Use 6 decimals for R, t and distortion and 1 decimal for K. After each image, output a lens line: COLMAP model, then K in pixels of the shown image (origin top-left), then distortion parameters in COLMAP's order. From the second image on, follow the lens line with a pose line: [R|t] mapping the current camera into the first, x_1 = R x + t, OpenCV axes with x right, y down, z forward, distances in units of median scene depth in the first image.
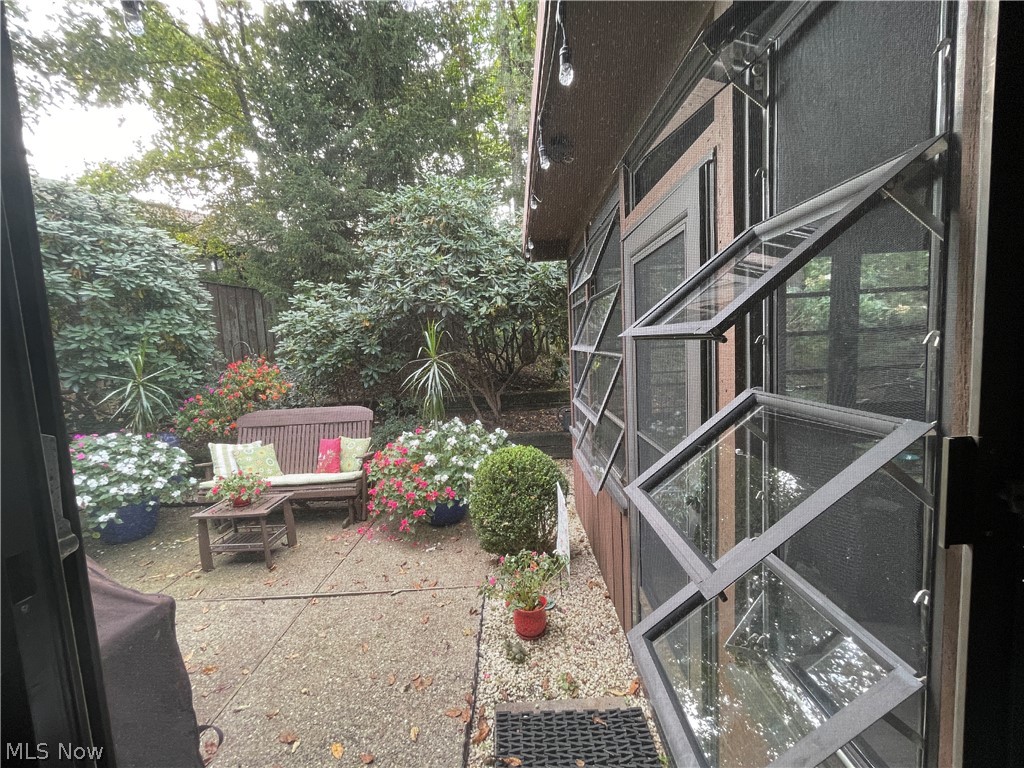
lens RADIAL K [[412.5, 0, 509.4], [0, 412.5, 387.5], [0, 0, 1]] dist [-0.002492, 0.001193]
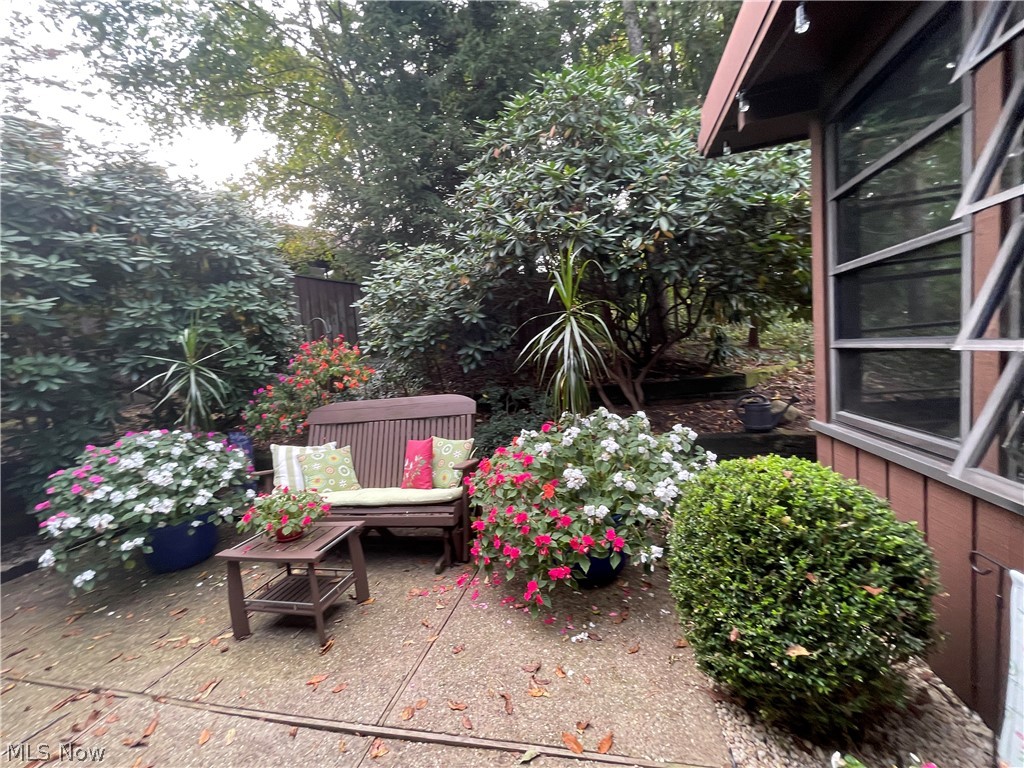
lens RADIAL K [[412.5, 0, 509.4], [0, 412.5, 387.5], [0, 0, 1]] dist [-0.002492, 0.001193]
pose [[0.973165, -0.020298, -0.229213, -0.132571], [0.017548, 0.999748, -0.014029, 0.051805], [0.229440, 0.009630, 0.973275, 0.383458]]
